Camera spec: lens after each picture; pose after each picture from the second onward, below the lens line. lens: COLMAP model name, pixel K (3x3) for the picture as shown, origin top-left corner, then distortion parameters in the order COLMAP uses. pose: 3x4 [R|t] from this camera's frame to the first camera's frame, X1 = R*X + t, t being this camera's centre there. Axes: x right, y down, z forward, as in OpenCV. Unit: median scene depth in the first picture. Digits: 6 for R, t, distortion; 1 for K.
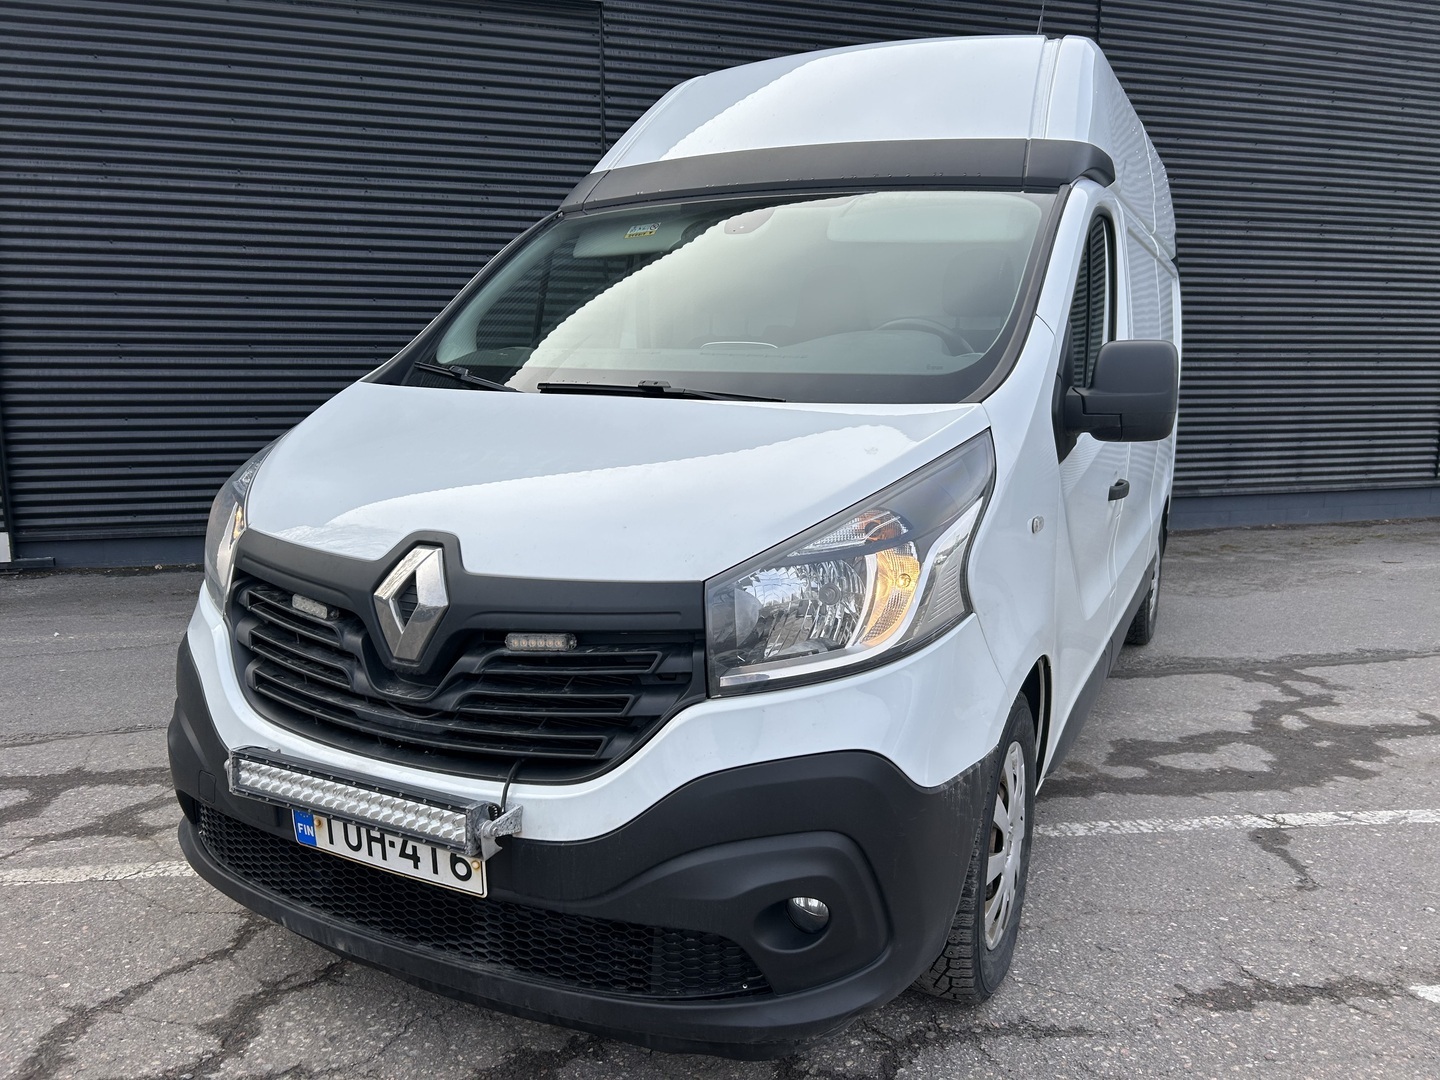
lens RADIAL K [[1122.1, 0, 720.0], [0, 1122.1, 540.0], [0, 0, 1]] dist [0.059327, -0.067015]
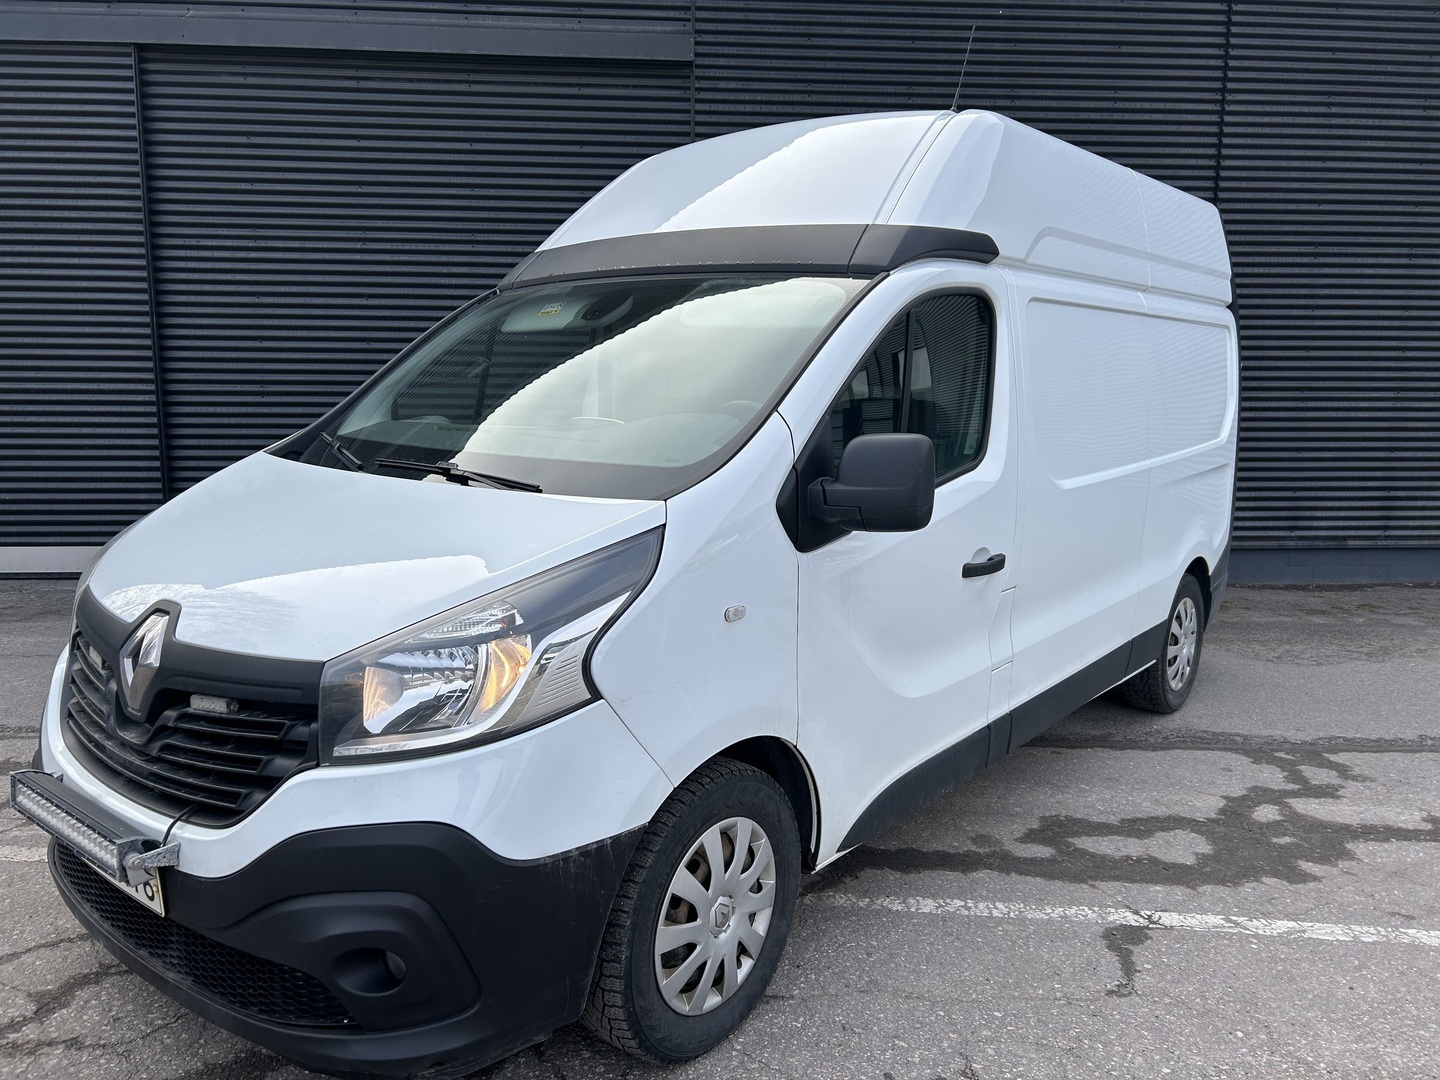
lens RADIAL K [[1128.9, 0, 719.1], [0, 1128.9, 530.1], [0, 0, 1]] dist [0.054871, -0.062014]
pose [[0.973797, 0.034260, -0.224823, 0.339509], [-0.038363, 0.999167, -0.013907, -0.051984], [0.224160, 0.022168, 0.974300, -0.023367]]
